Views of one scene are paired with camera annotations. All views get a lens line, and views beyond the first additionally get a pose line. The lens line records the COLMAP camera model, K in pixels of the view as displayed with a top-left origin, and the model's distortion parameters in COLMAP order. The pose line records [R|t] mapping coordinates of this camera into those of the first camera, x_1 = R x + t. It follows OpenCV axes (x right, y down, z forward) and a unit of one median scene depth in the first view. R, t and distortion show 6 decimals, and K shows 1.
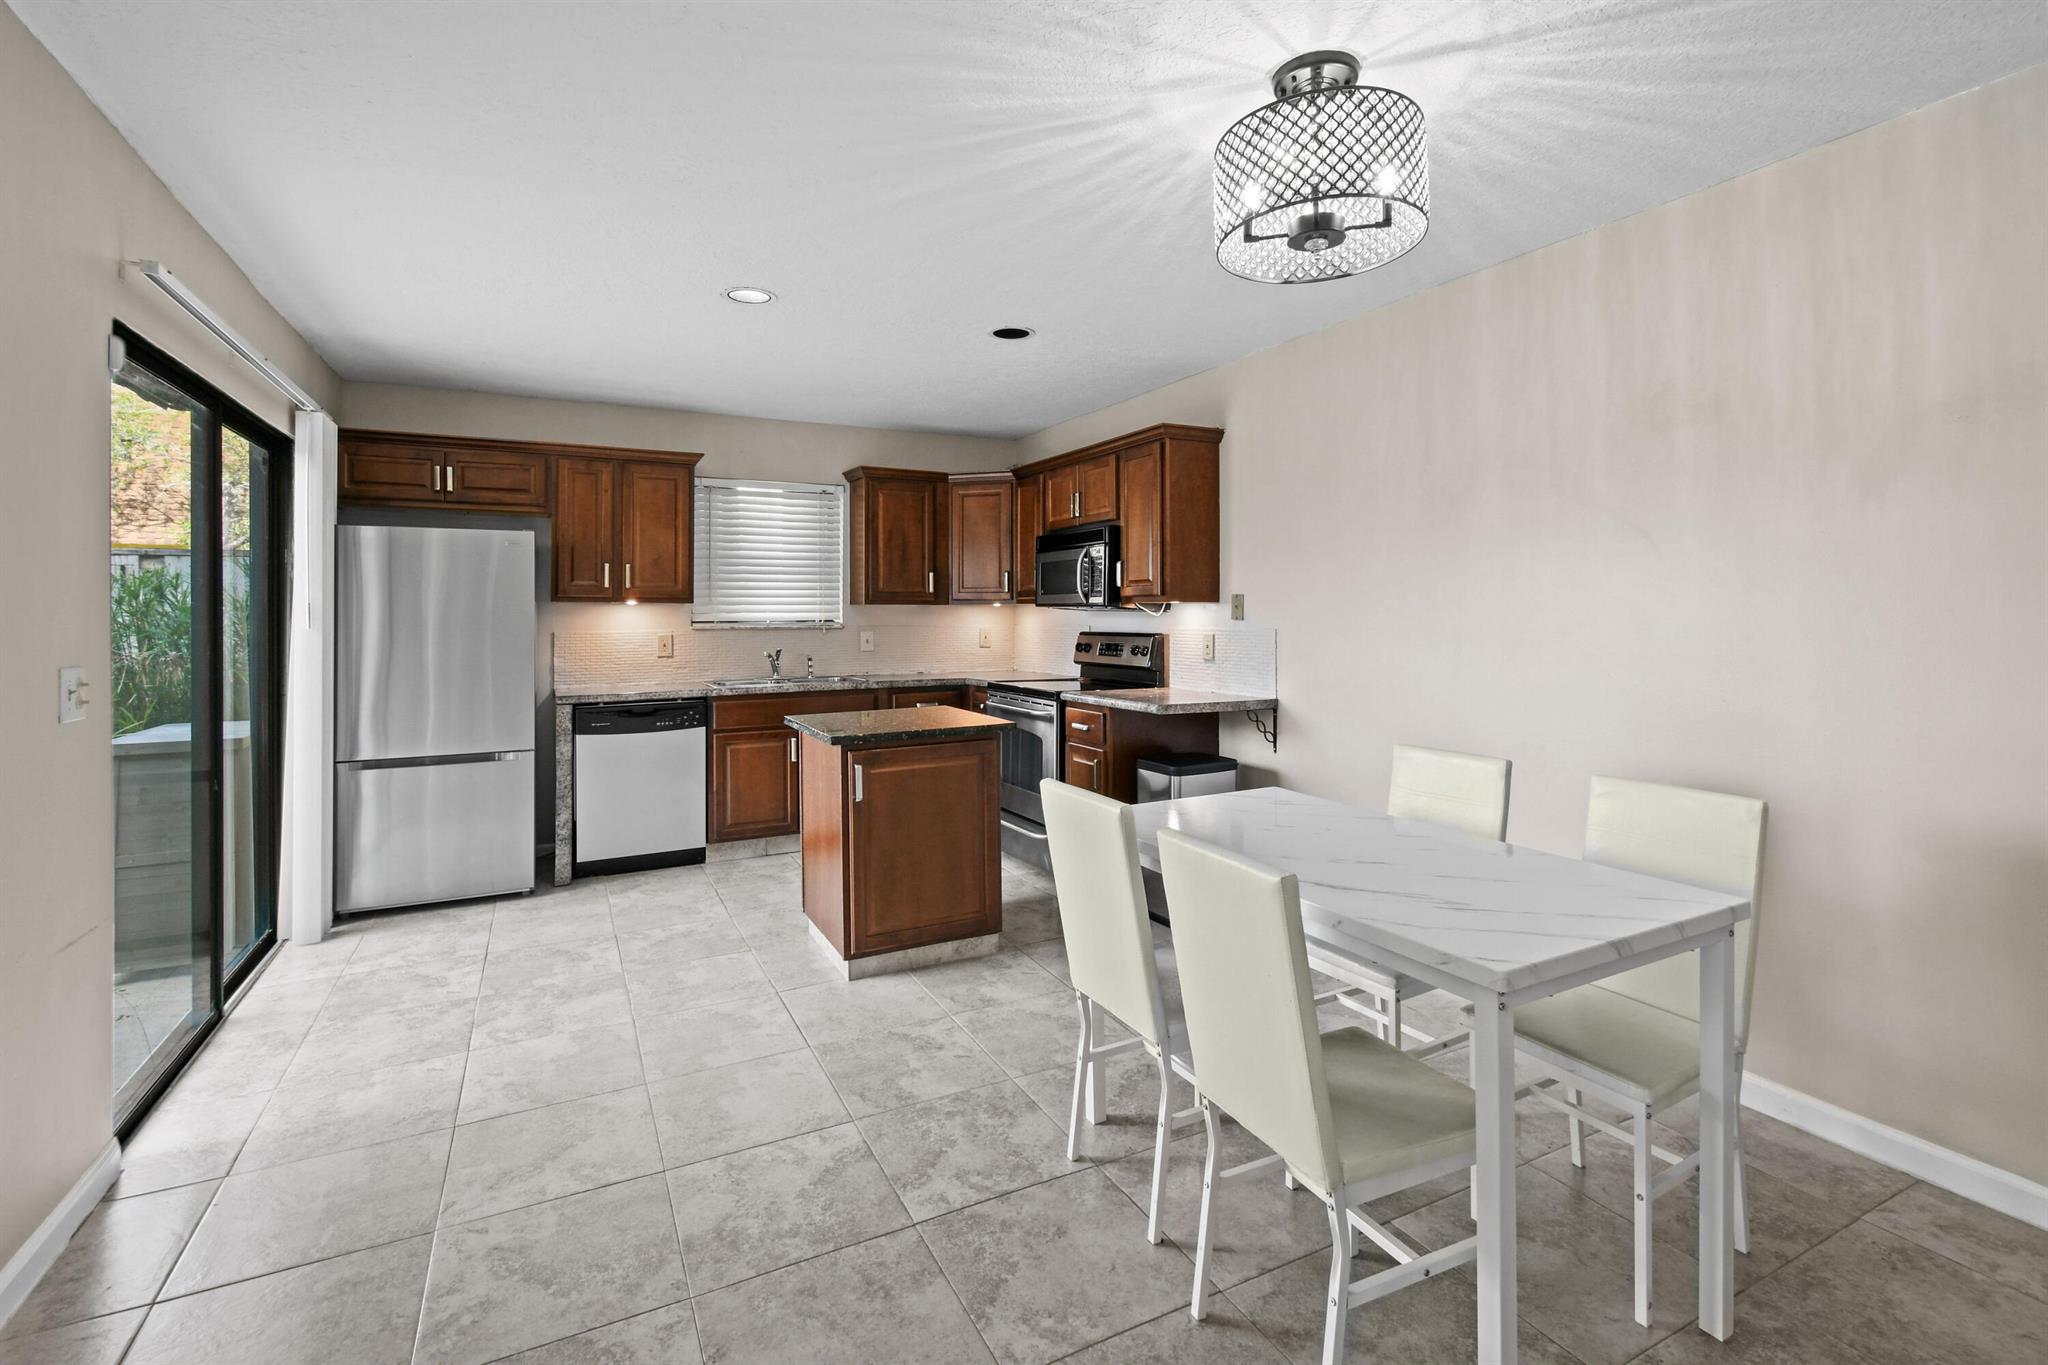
lens RADIAL K [[923.4, 0, 1022.7], [0, 923.4, 611.9], [0, 0, 1]] dist [0.000444, -0.000467]
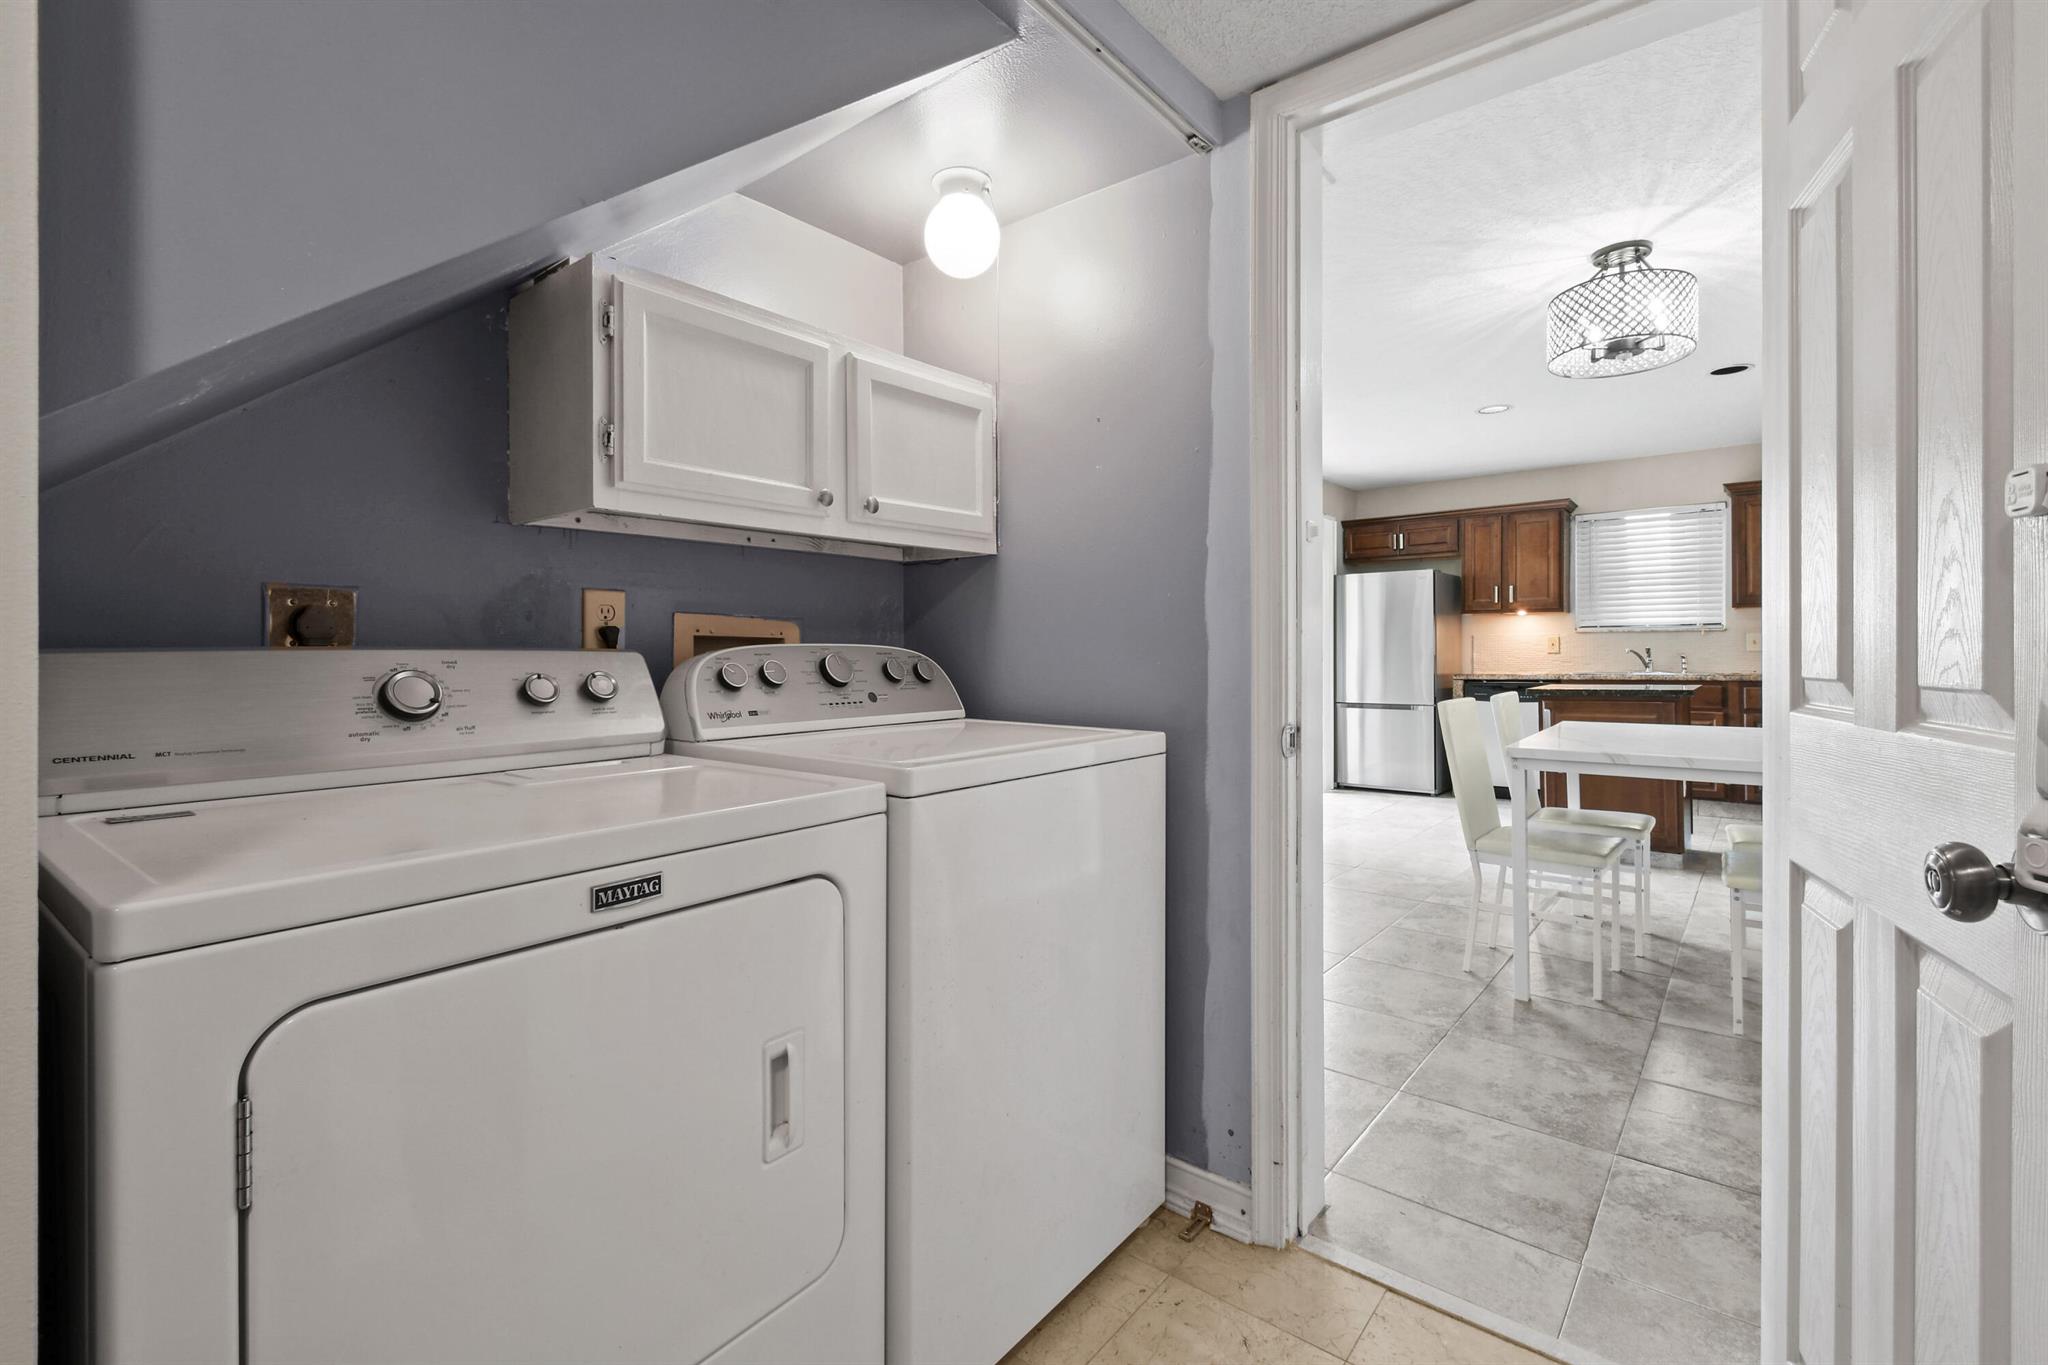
lens RADIAL K [[913.4, 0, 1020.6], [0, 913.4, 646.7], [0, 0, 1]] dist [0.000574, -0.000273]
pose [[0.387275, -0.004878, -0.921951, 0.622056], [0.003154, 0.999987, -0.003966, 0.049337], [0.921959, -0.001372, 0.387286, -0.263389]]
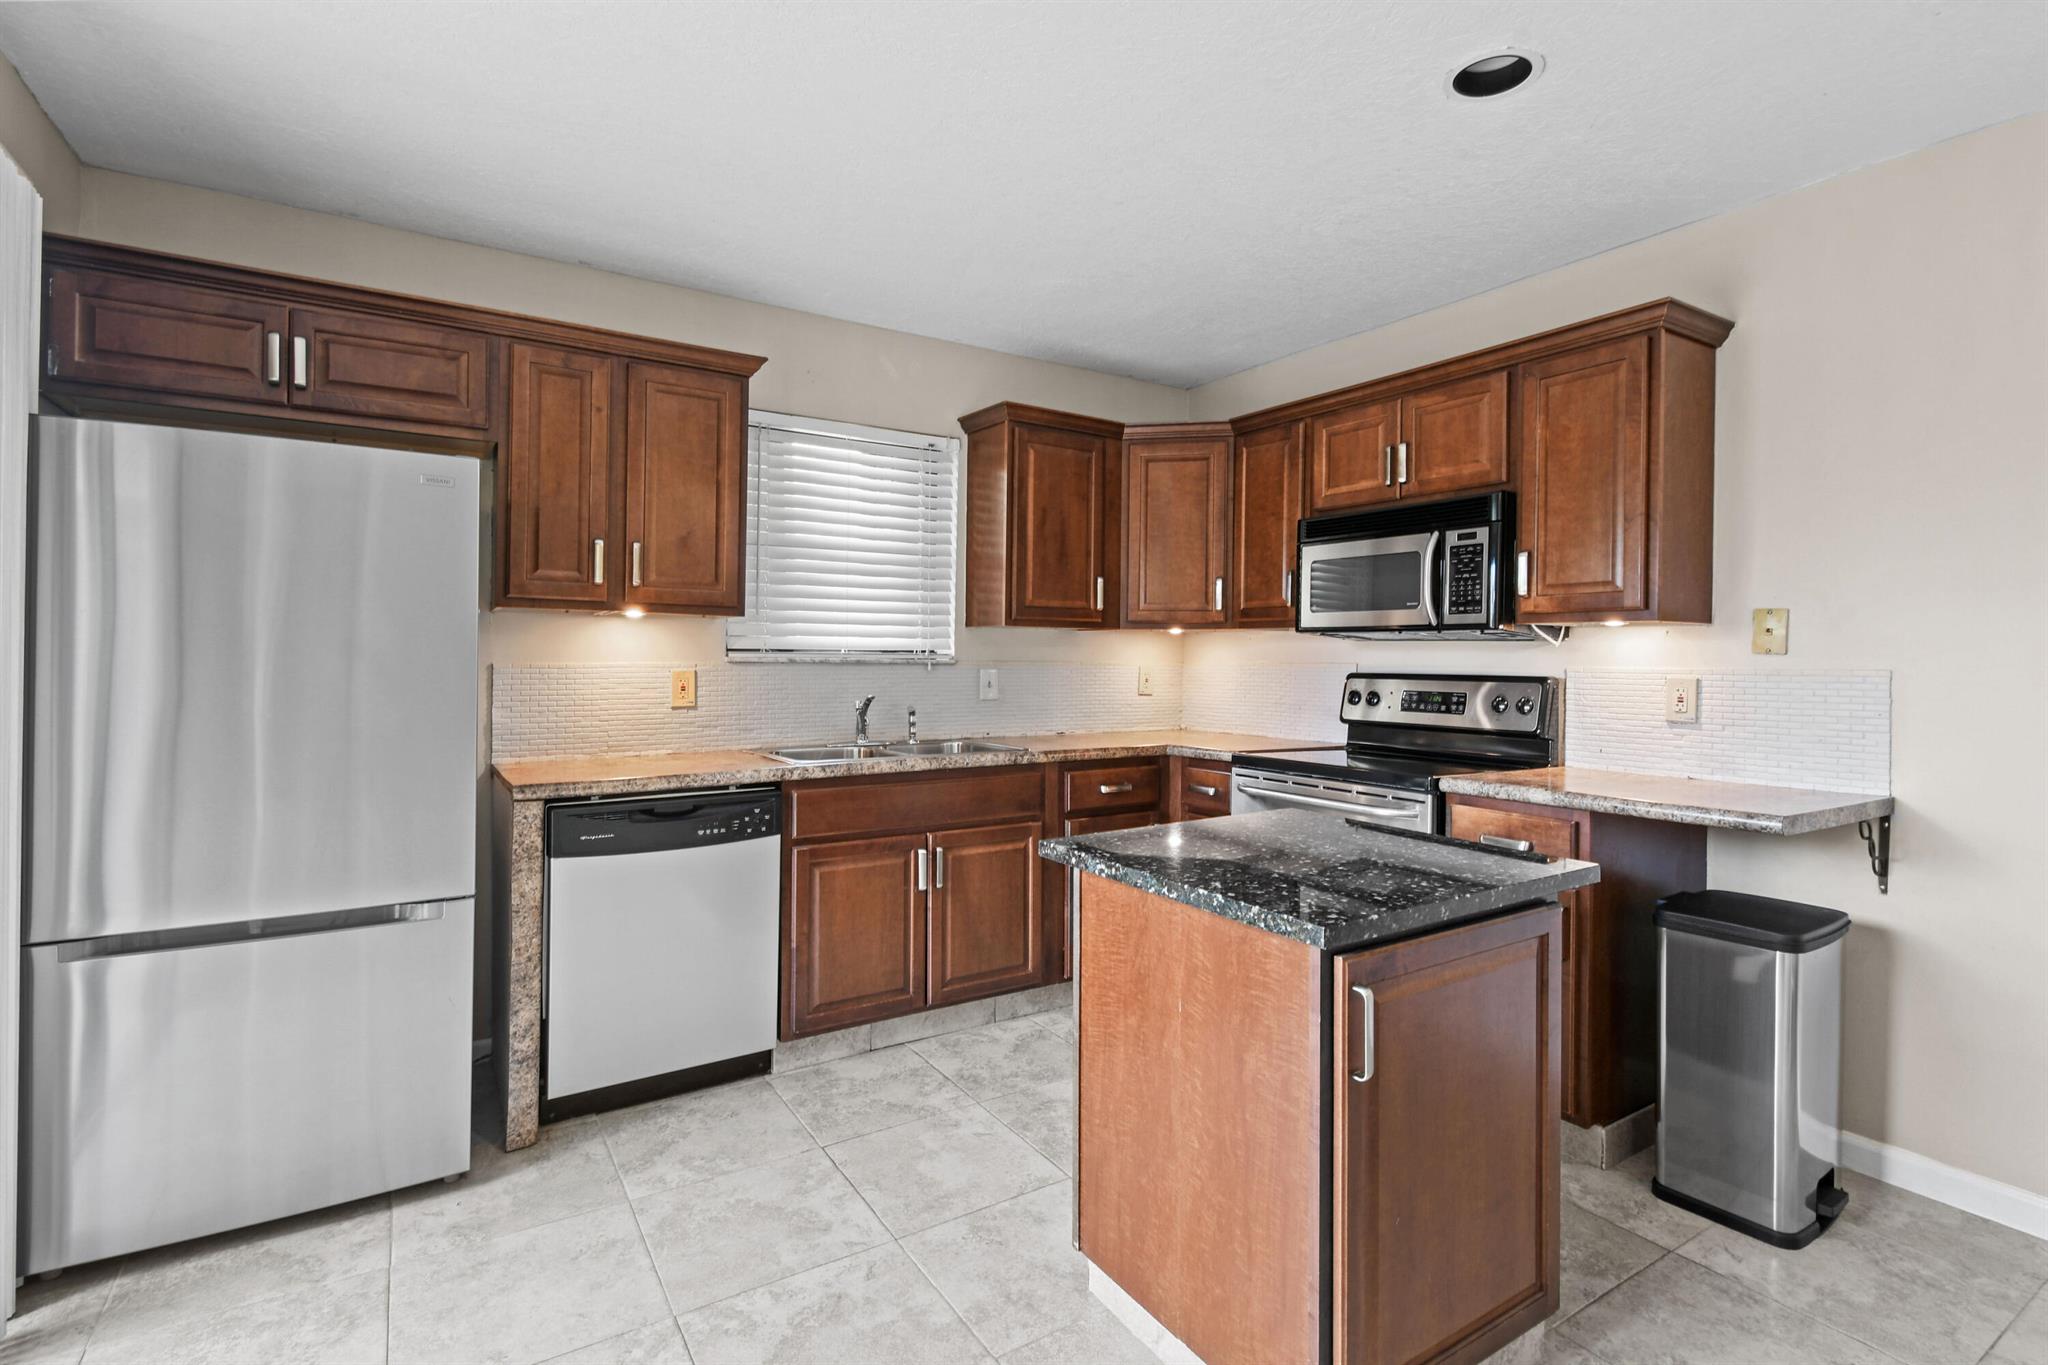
lens RADIAL K [[968.7, 0, 1021.8], [0, 968.7, 656.3], [0, 0, 1]] dist [0.000926, -0.000420]
pose [[0.995793, 0.012232, 0.090811, -0.266711], [-0.012487, 0.999920, 0.002242, 0.013532], [-0.090776, -0.003366, 0.995866, 0.424687]]
